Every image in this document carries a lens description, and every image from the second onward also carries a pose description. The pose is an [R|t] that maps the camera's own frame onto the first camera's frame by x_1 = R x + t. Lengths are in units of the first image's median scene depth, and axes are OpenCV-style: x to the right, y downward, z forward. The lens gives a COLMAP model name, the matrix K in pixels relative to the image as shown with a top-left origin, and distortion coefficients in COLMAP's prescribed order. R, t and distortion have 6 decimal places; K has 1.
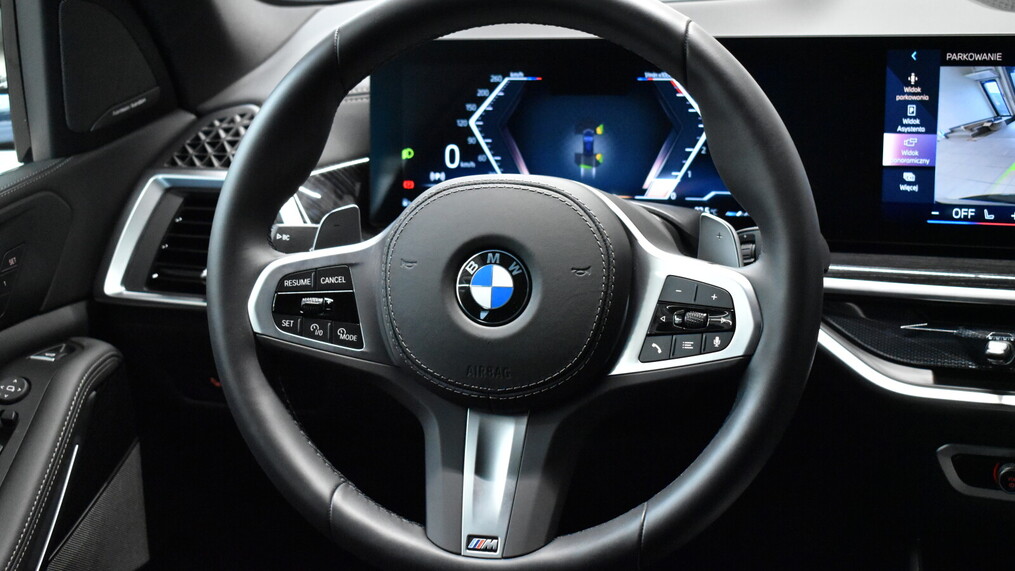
lens RADIAL K [[1514.1, 0, 509.6], [0, 1514.1, 287.1], [0, 0, 1]] dist [-0.045141, 0.000000]
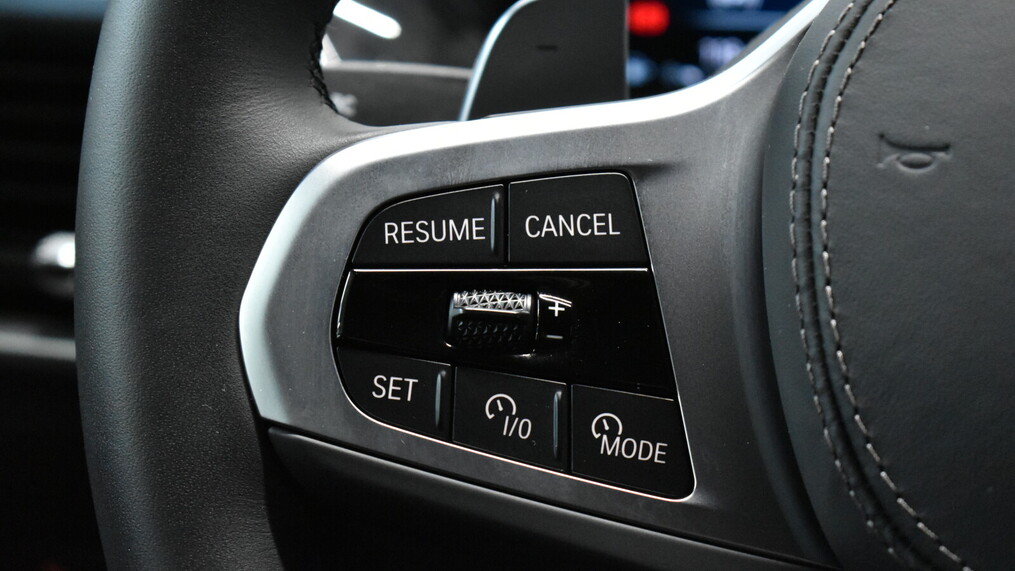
lens RADIAL K [[2317.0, 0, 511.0], [0, 2317.0, 285.4], [0, 0, 1]] dist [-0.038657, 0.000000]
pose [[0.999644, 0.025877, 0.006540, -0.130381], [-0.025528, 0.998486, -0.048731, 0.025244], [-0.007792, 0.048547, 0.998791, 0.610552]]
